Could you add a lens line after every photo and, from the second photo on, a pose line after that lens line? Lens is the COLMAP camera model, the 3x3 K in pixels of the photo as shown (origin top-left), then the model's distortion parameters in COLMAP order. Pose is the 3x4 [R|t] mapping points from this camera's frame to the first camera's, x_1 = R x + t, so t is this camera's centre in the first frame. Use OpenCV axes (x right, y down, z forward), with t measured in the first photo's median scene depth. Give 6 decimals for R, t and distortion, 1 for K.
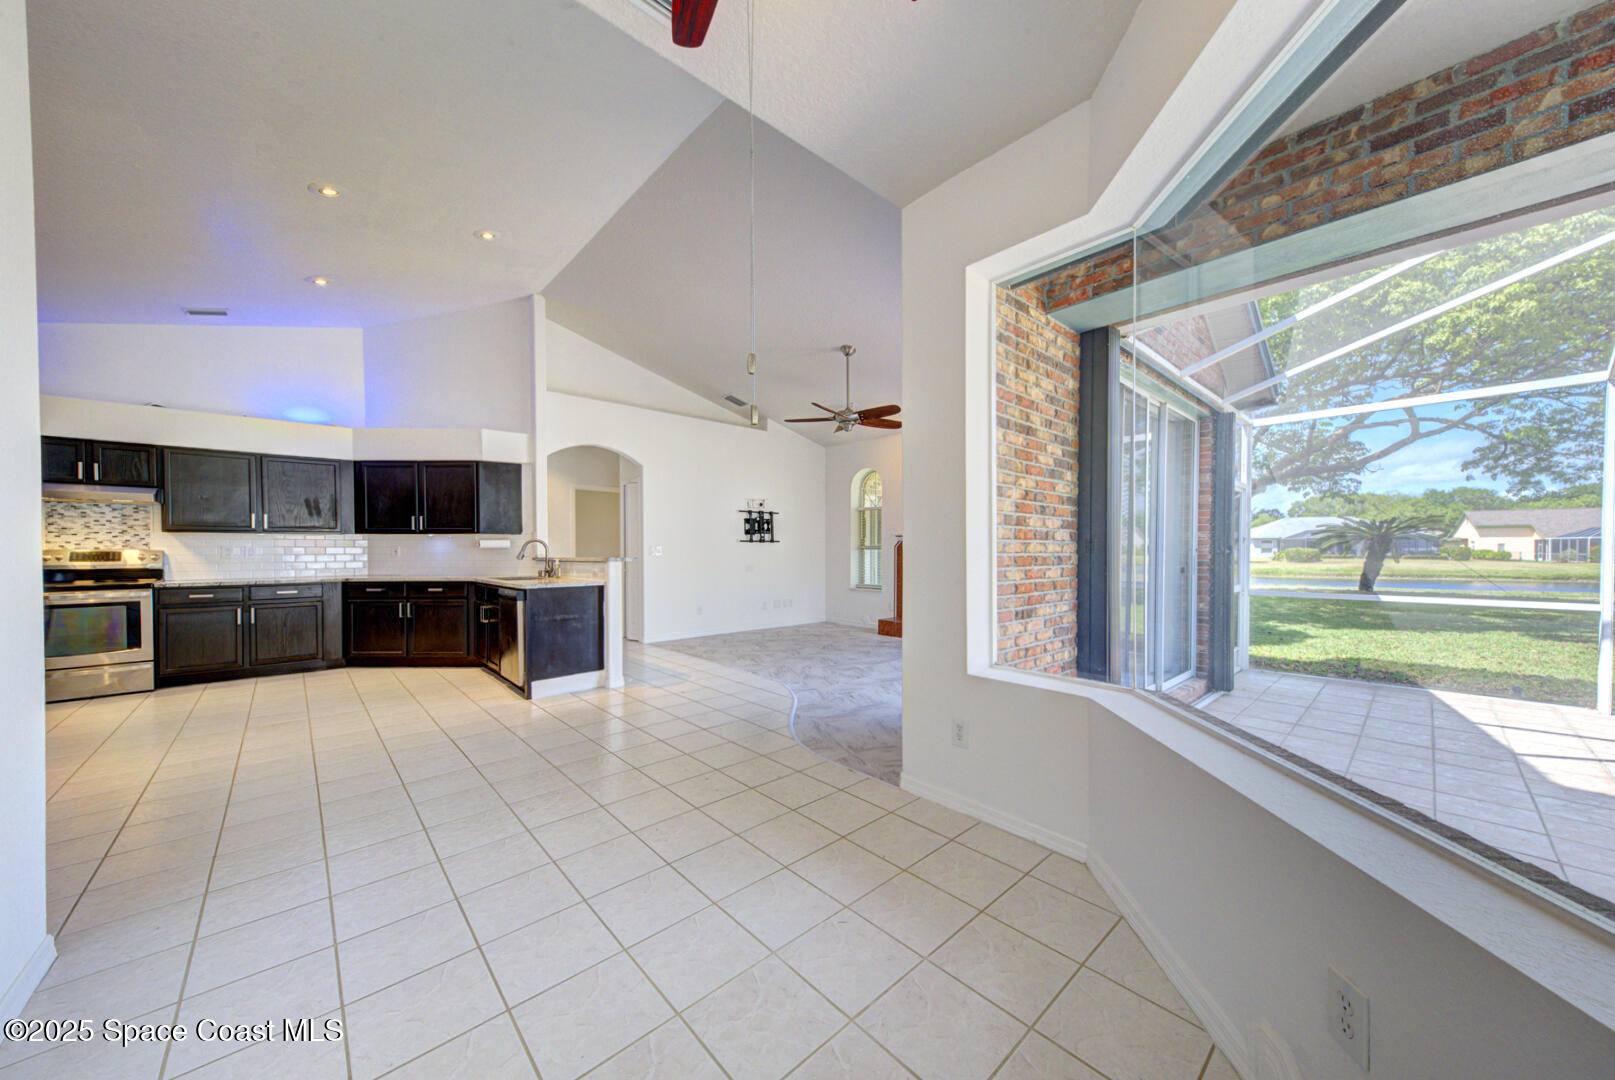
lens RADIAL K [[561.8, 0, 803.8], [0, 561.8, 554.4], [0, 0, 1]] dist [0.021648, -0.000307]
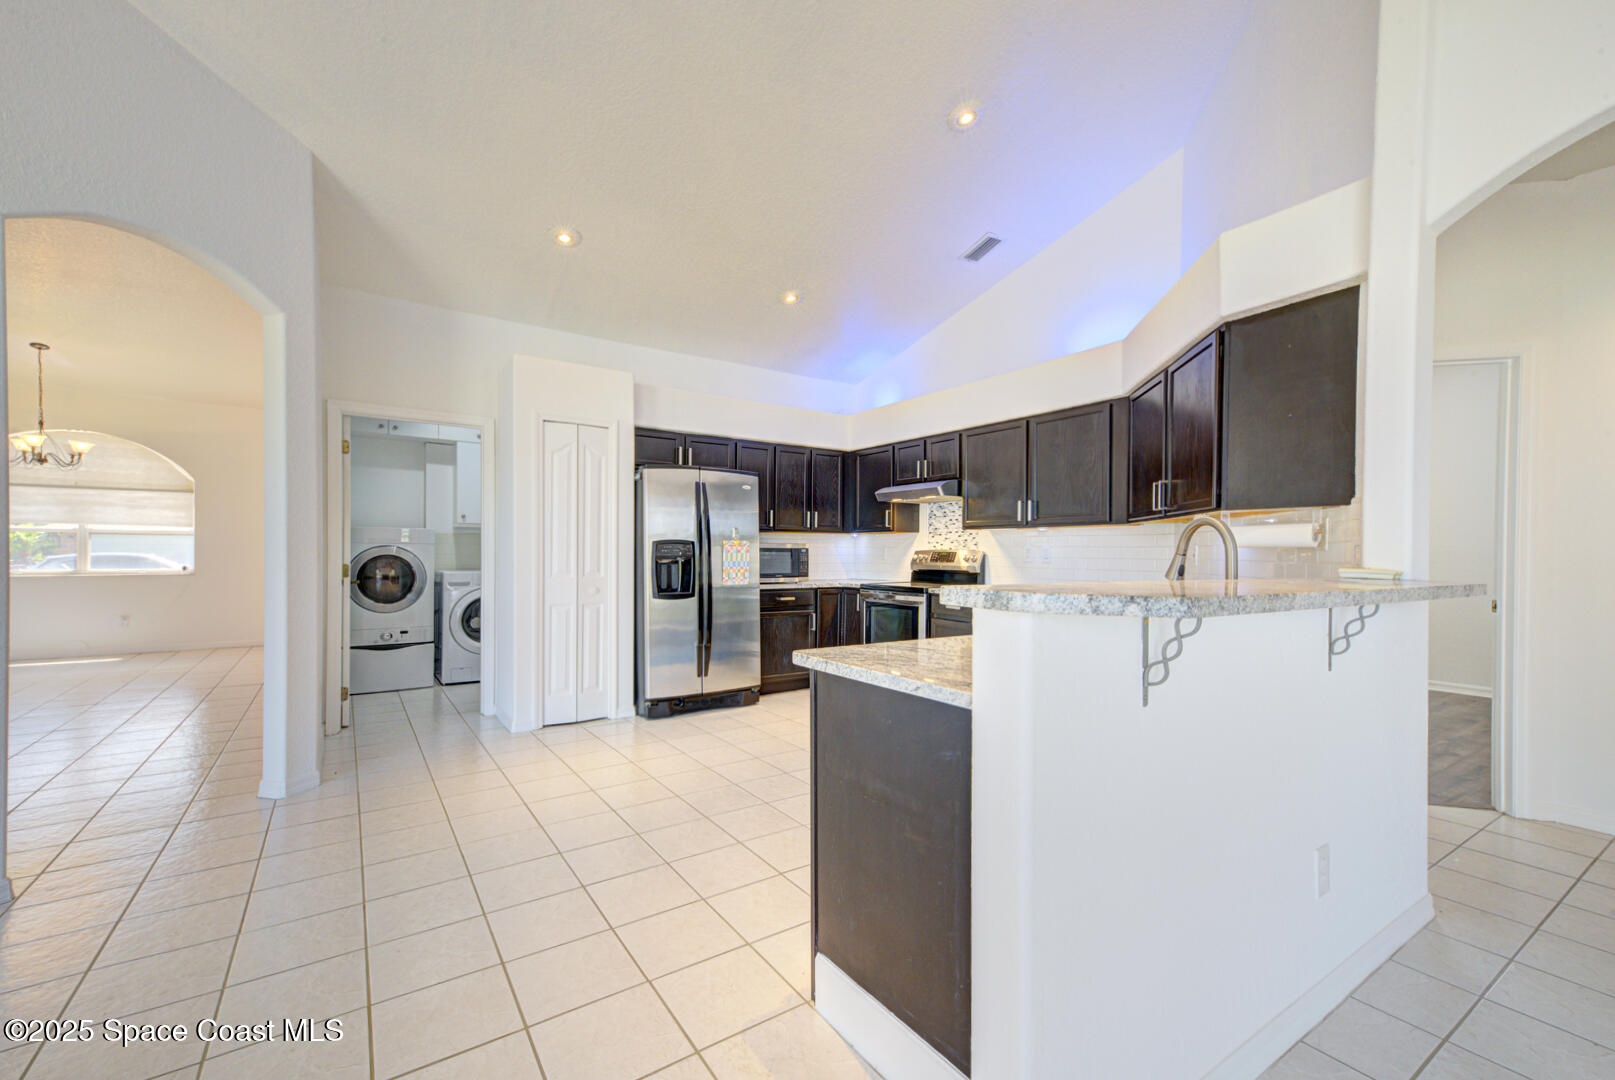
lens RADIAL K [[672.3, 0, 803.0], [0, 672.3, 558.6], [0, 0, 1]] dist [0.002570, -0.000032]
pose [[-0.148304, 0.012401, -0.988864, -0.082721], [-0.016497, 0.999751, 0.015012, -0.006308], [0.988804, 0.018539, -0.148062, 0.881652]]
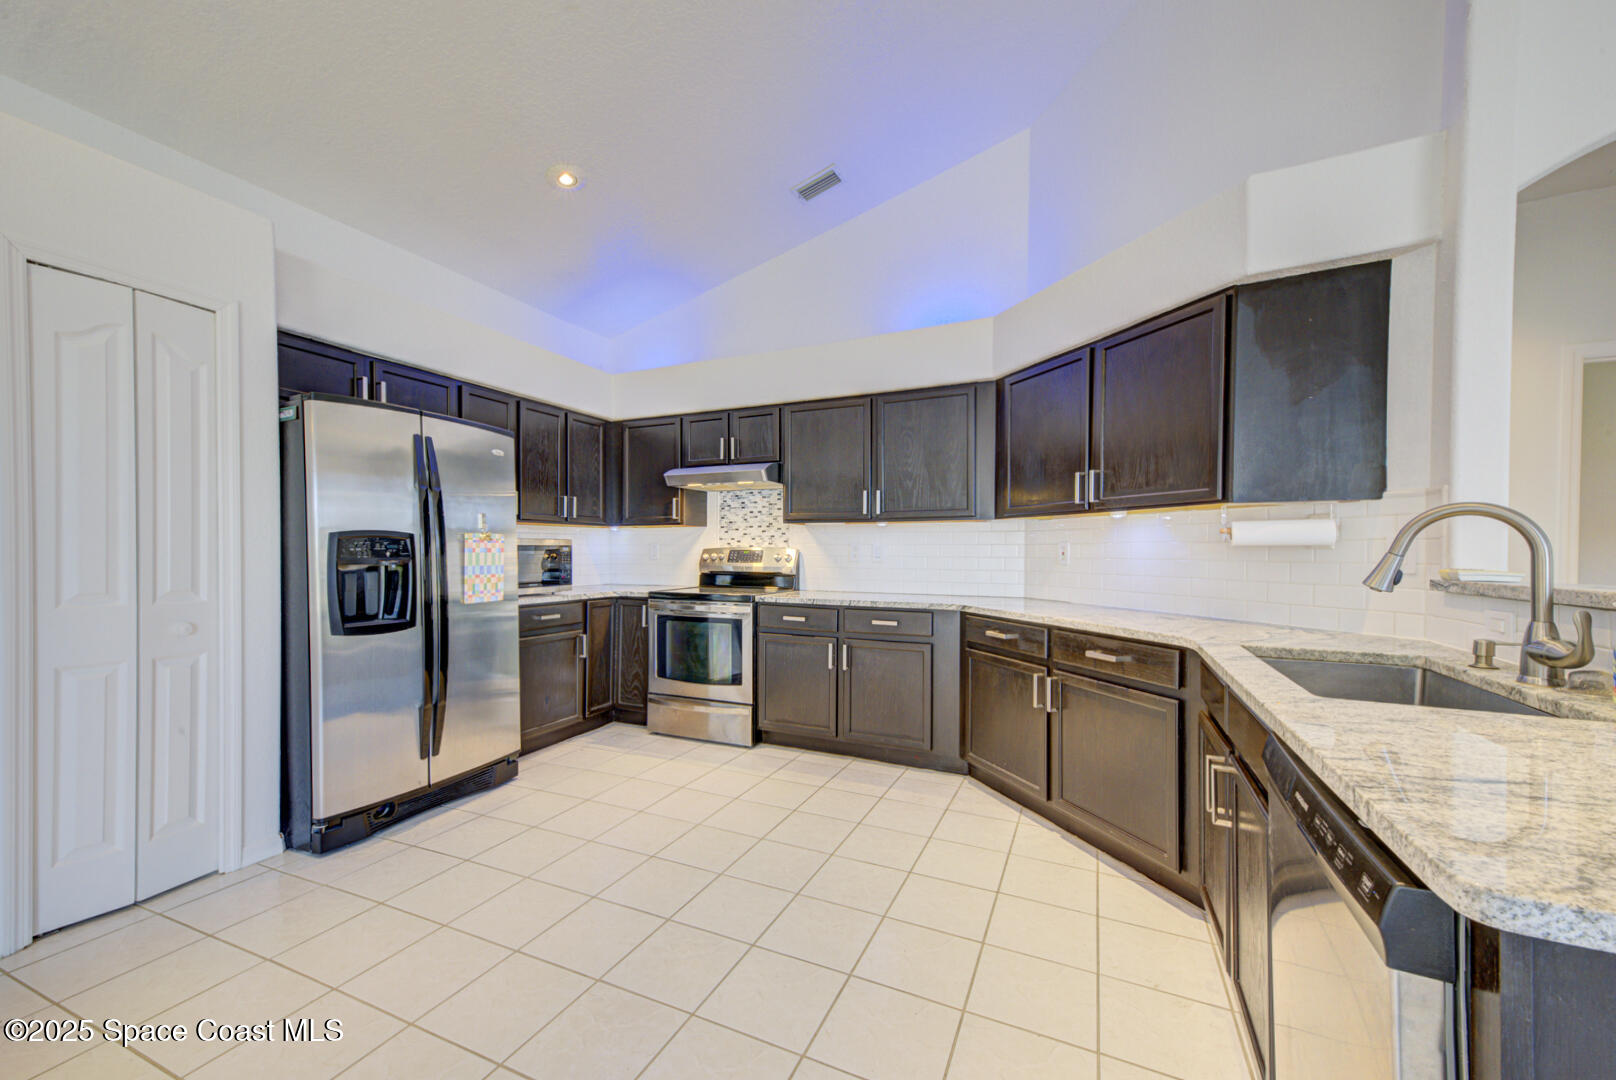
lens RADIAL K [[630.9, 0, 805.8], [0, 630.9, 556.8], [0, 0, 1]] dist [0.021903, -0.000266]
pose [[0.386437, 0.014038, -0.922209, -0.360809], [-0.015037, 0.999847, 0.008919, -0.004342], [0.922193, 0.010421, 0.386589, 0.696481]]
